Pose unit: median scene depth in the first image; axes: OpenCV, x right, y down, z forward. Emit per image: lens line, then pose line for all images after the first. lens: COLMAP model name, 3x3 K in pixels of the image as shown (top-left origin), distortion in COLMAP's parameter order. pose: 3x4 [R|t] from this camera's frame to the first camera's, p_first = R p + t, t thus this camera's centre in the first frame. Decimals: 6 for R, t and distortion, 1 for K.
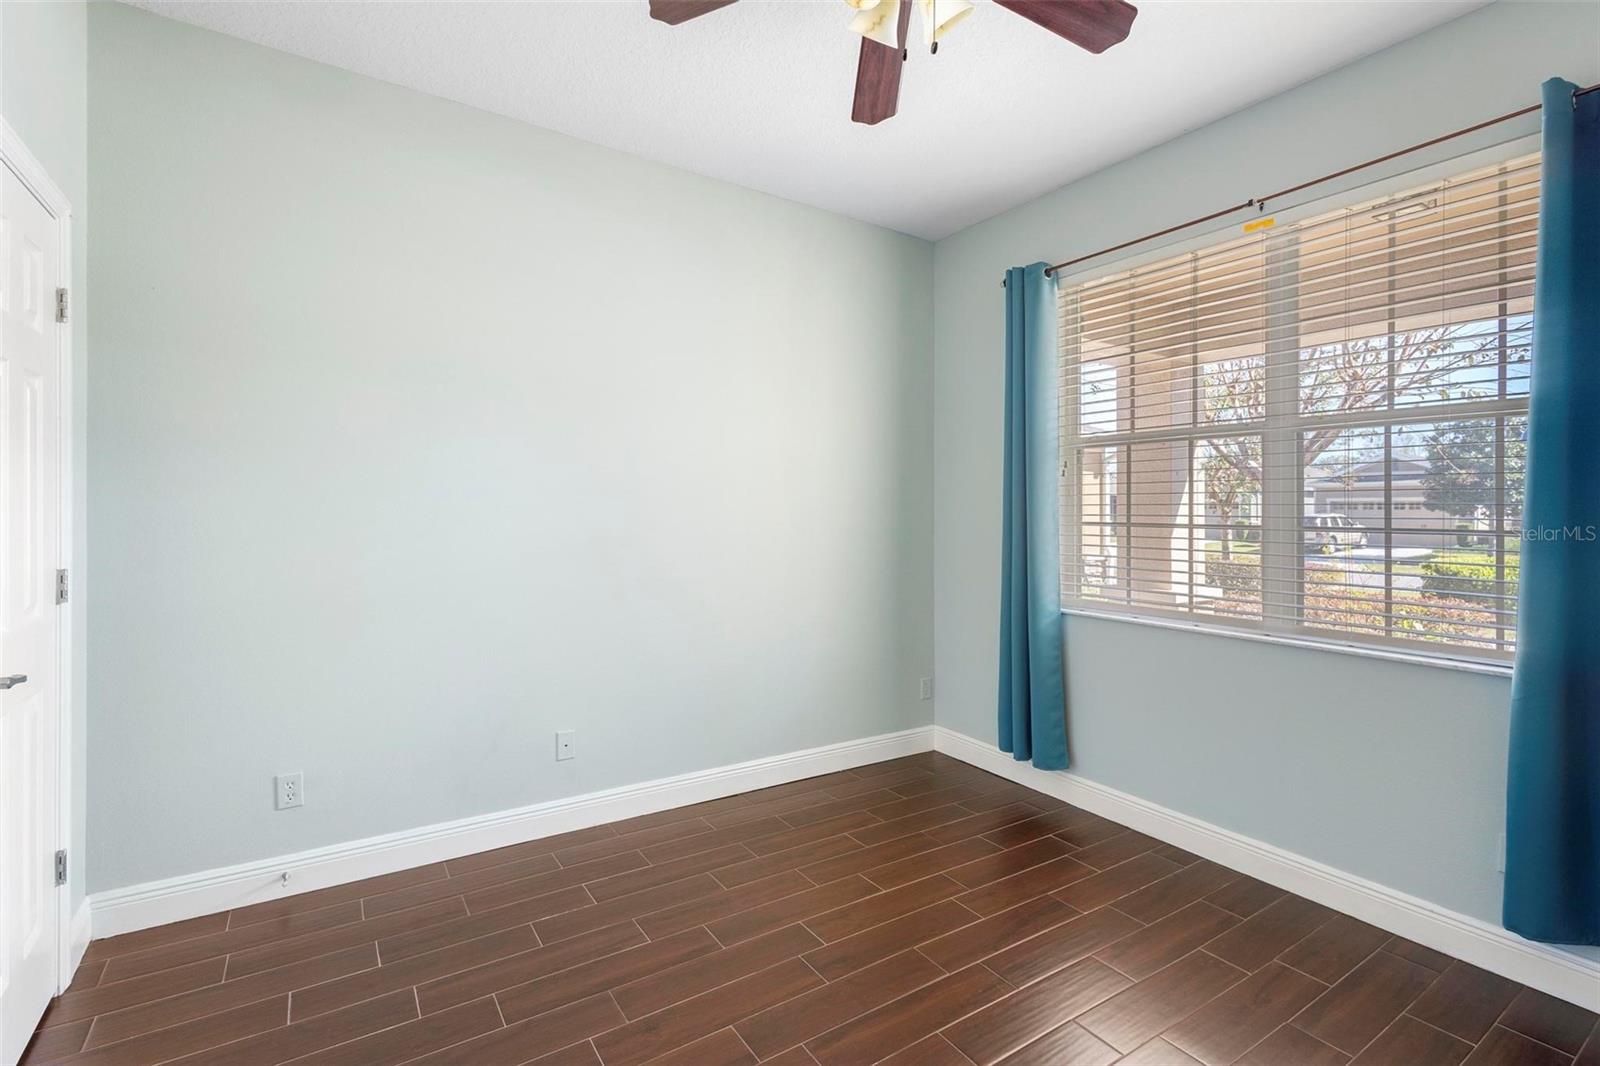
lens RADIAL K [[741.4, 0, 788.4], [0, 741.4, 532.5], [0, 0, 1]] dist [0.011197, -0.000258]
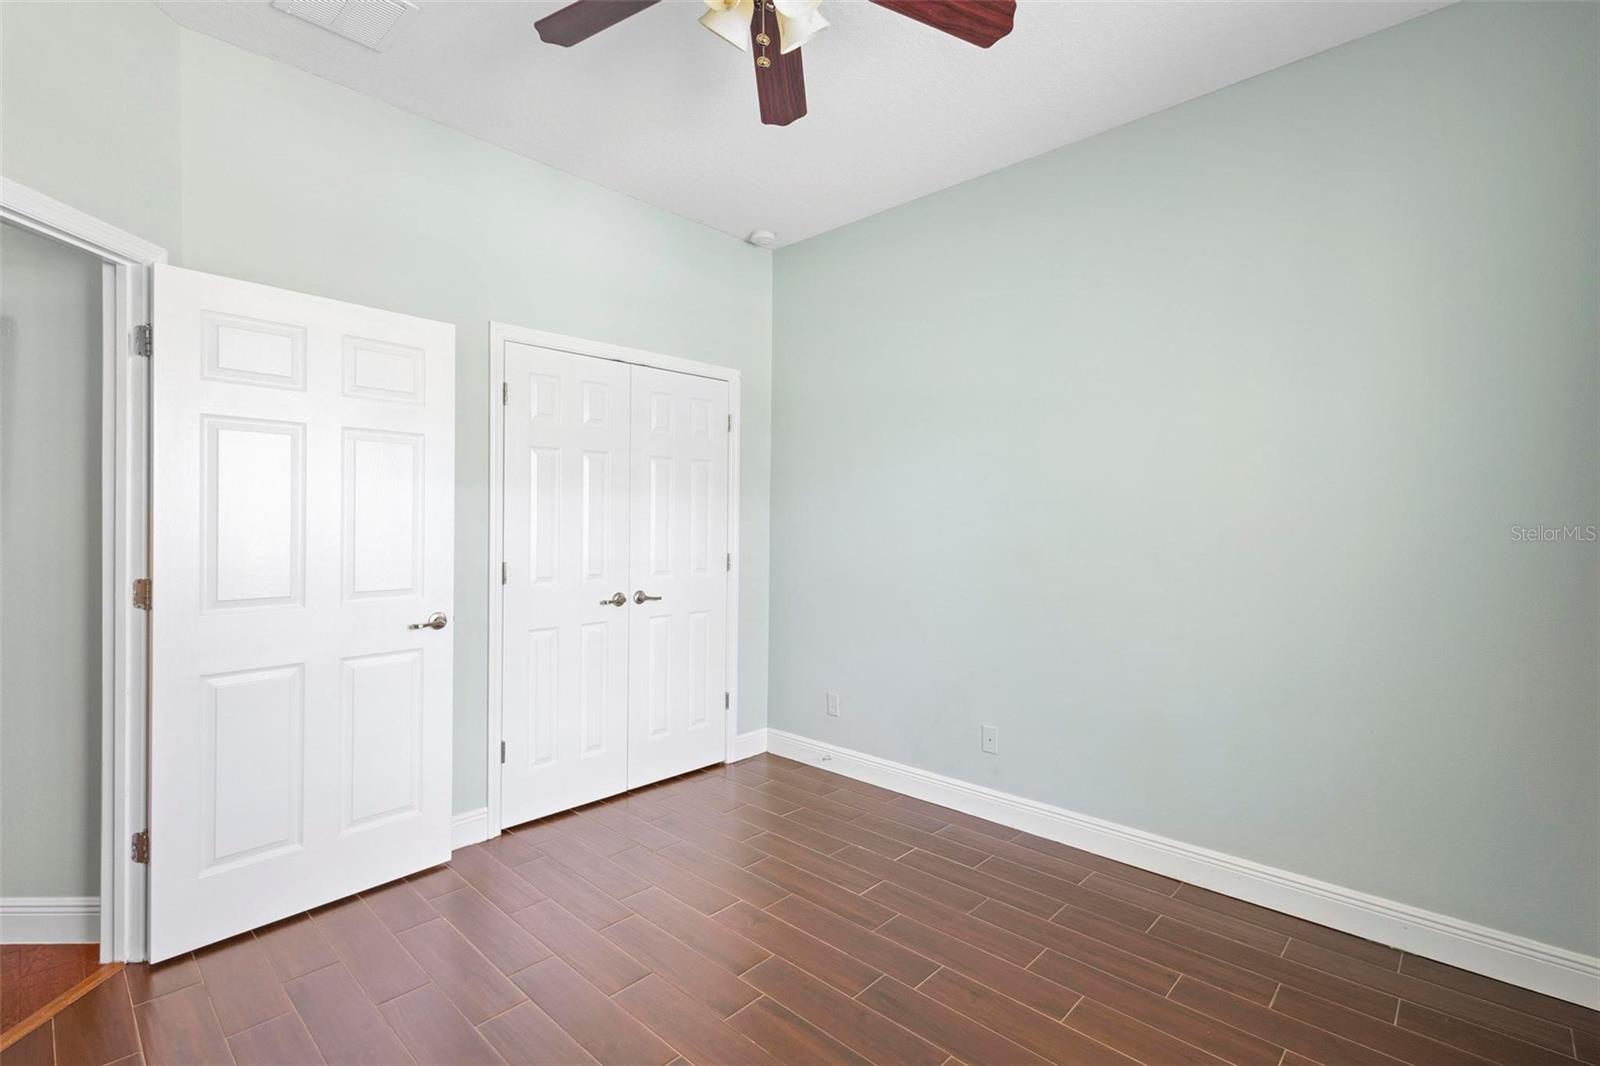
lens RADIAL K [[741.4, 0, 813.9], [0, 741.4, 522.5], [0, 0, 1]] dist [0.011197, -0.000258]
pose [[0.251025, -0.007300, -0.967953, 0.839224], [-0.029123, 0.999462, -0.015090, -0.008555], [0.967542, 0.031977, 0.250678, 0.569788]]
